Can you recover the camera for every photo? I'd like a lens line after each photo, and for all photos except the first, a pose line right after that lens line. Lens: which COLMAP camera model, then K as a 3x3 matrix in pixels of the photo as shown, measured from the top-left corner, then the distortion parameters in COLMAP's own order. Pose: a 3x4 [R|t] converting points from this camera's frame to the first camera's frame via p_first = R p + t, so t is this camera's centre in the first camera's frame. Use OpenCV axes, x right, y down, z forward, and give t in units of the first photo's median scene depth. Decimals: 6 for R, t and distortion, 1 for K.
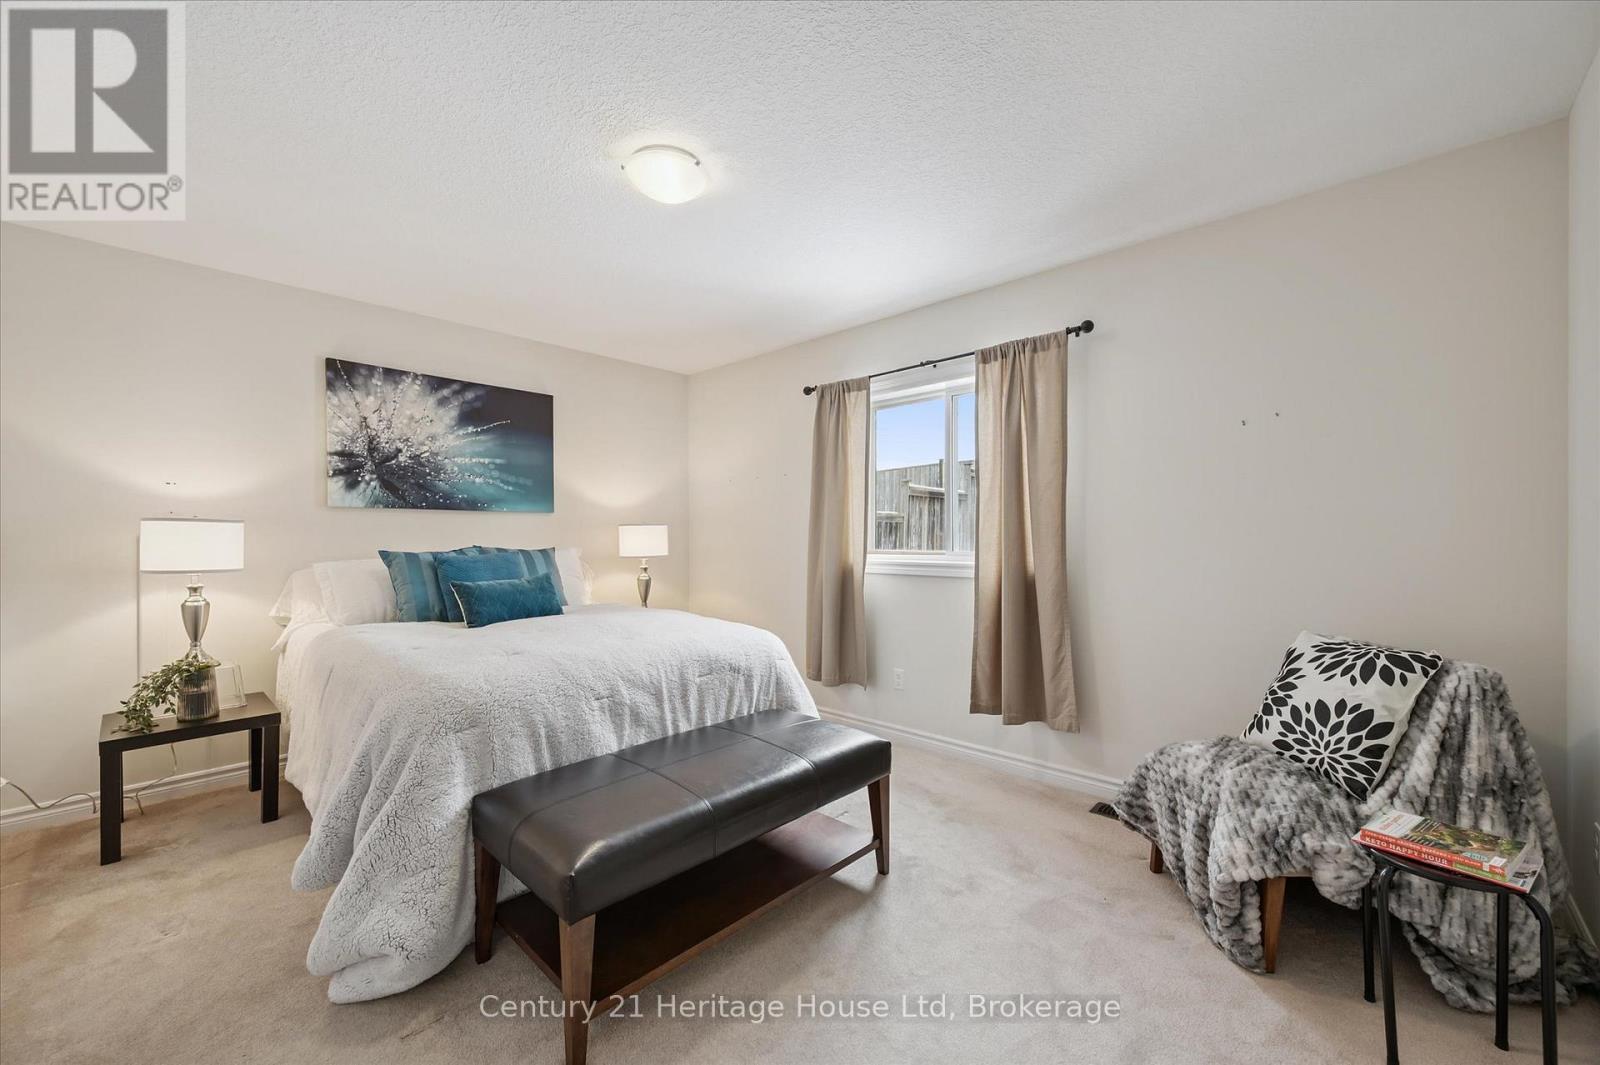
lens RADIAL K [[619.3, 0, 798.7], [0, 619.3, 539.4], [0, 0, 1]] dist [-0.031407, -0.000054]
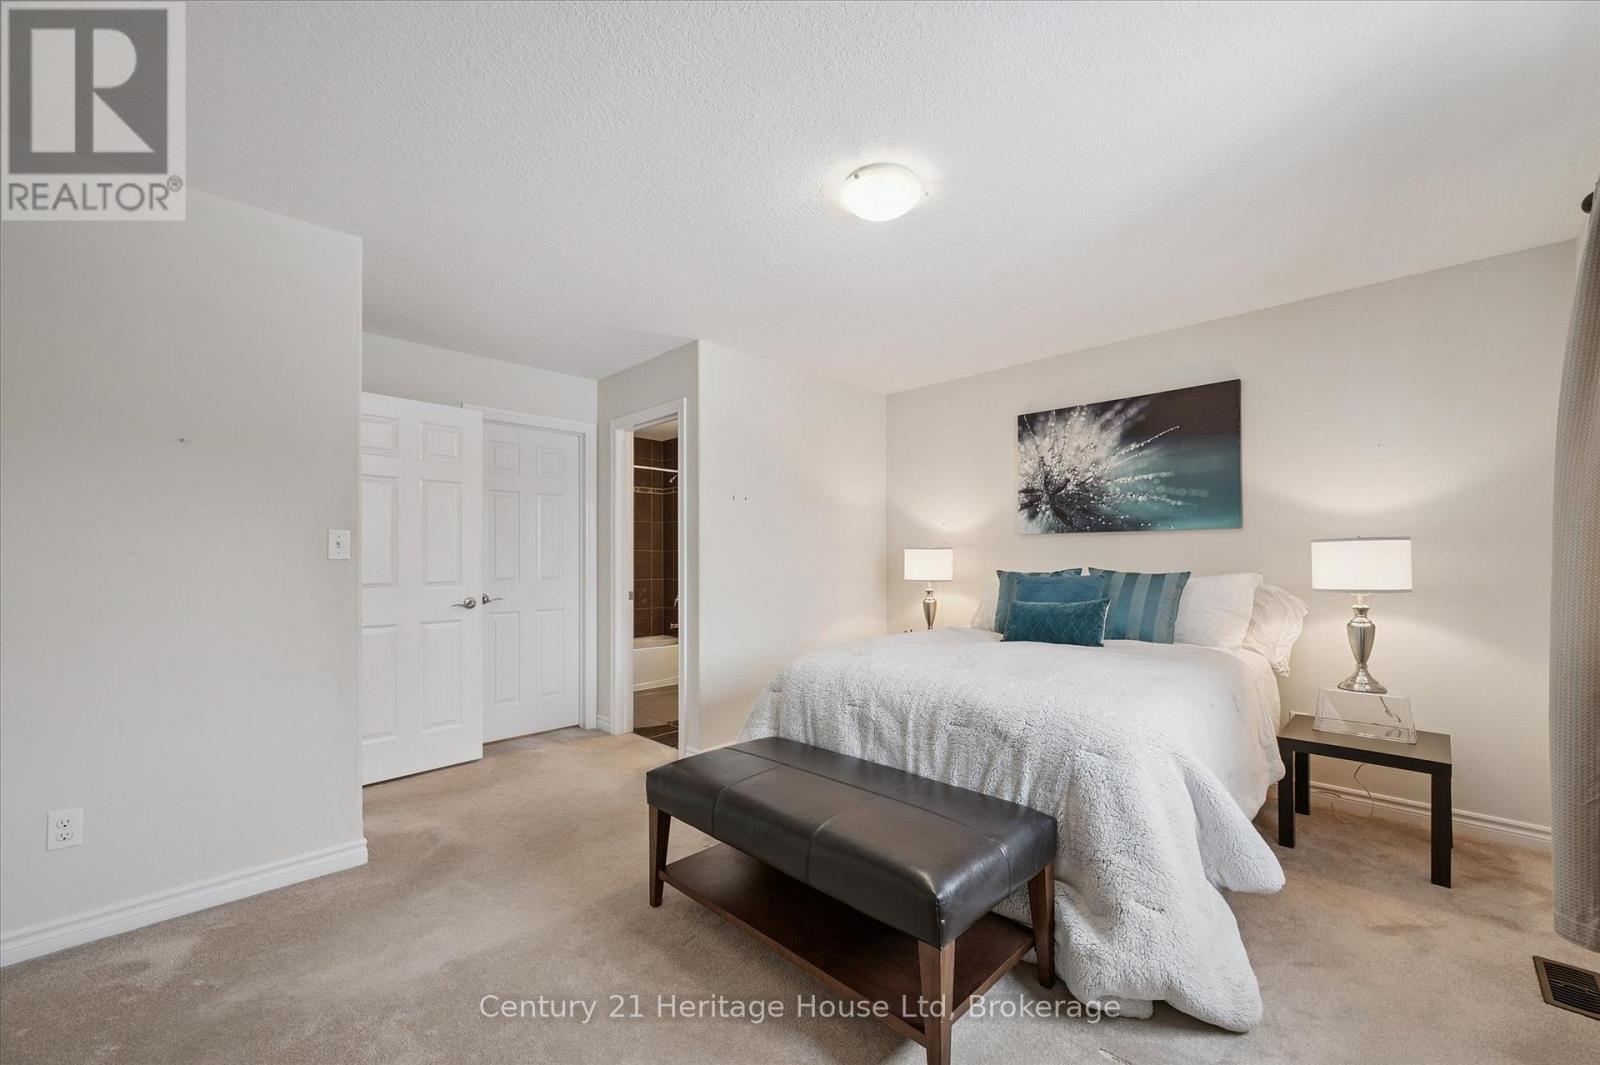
lens RADIAL K [[628.7, 0, 802.8], [0, 628.7, 540.0], [0, 0, 1]] dist [0.000211, -0.000033]
pose [[-0.023437, -0.027304, -0.999352, 0.503459], [-0.000350, 0.999627, -0.027304, -0.007047], [0.999725, -0.000290, -0.023437, 0.563039]]
